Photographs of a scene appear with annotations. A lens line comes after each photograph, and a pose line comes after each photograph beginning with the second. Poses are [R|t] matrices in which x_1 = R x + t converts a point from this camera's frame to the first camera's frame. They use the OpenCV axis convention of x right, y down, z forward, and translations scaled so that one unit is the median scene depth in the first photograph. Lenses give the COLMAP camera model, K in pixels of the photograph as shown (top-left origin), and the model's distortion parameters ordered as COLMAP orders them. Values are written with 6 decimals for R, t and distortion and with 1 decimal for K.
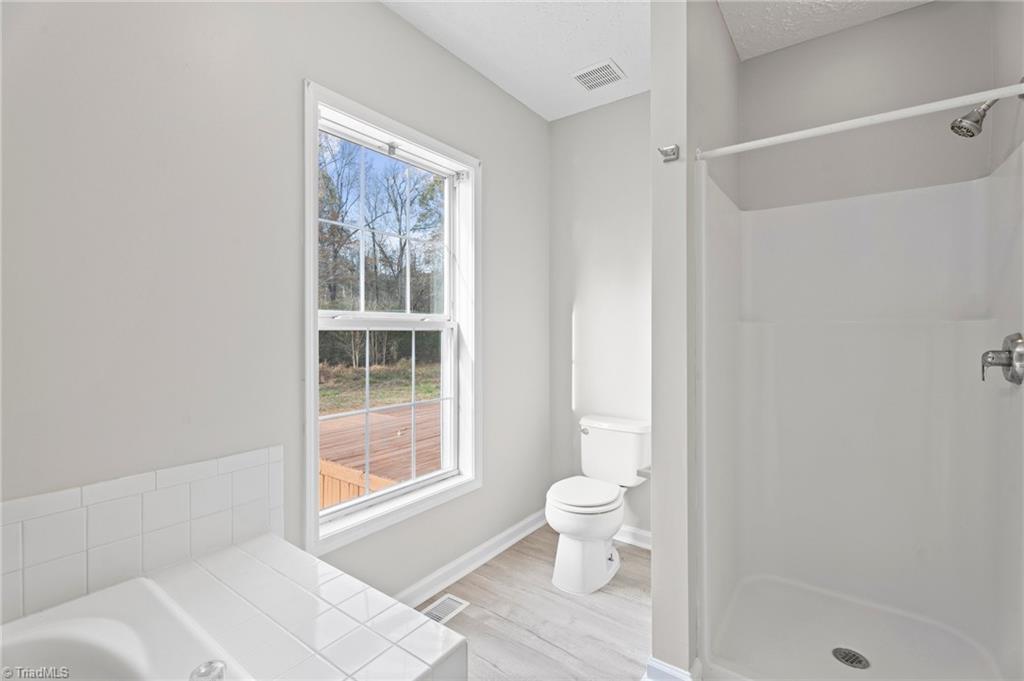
lens RADIAL K [[458.8, 0, 516.8], [0, 458.8, 333.4], [0, 0, 1]] dist [0.001431, -0.002118]
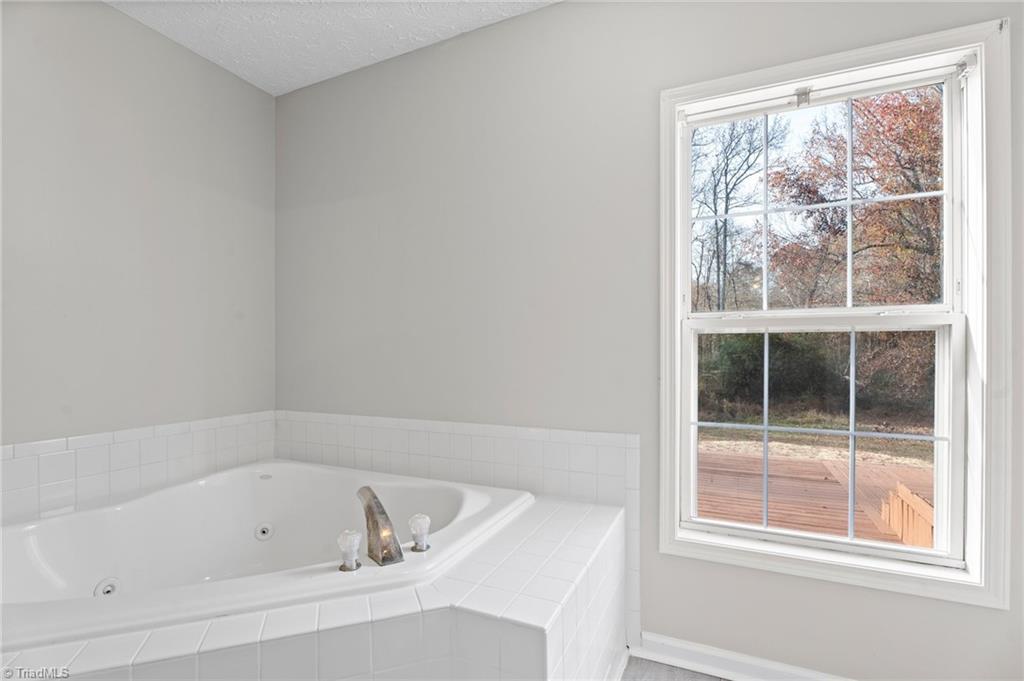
lens RADIAL K [[458.8, 0, 507.8], [0, 458.8, 346.5], [0, 0, 1]] dist [0.001431, -0.002118]
pose [[0.203471, 0.016859, -0.978936, 0.370772], [0.007870, 0.999791, 0.018854, -0.000112], [0.979049, -0.011541, 0.203296, 0.332334]]
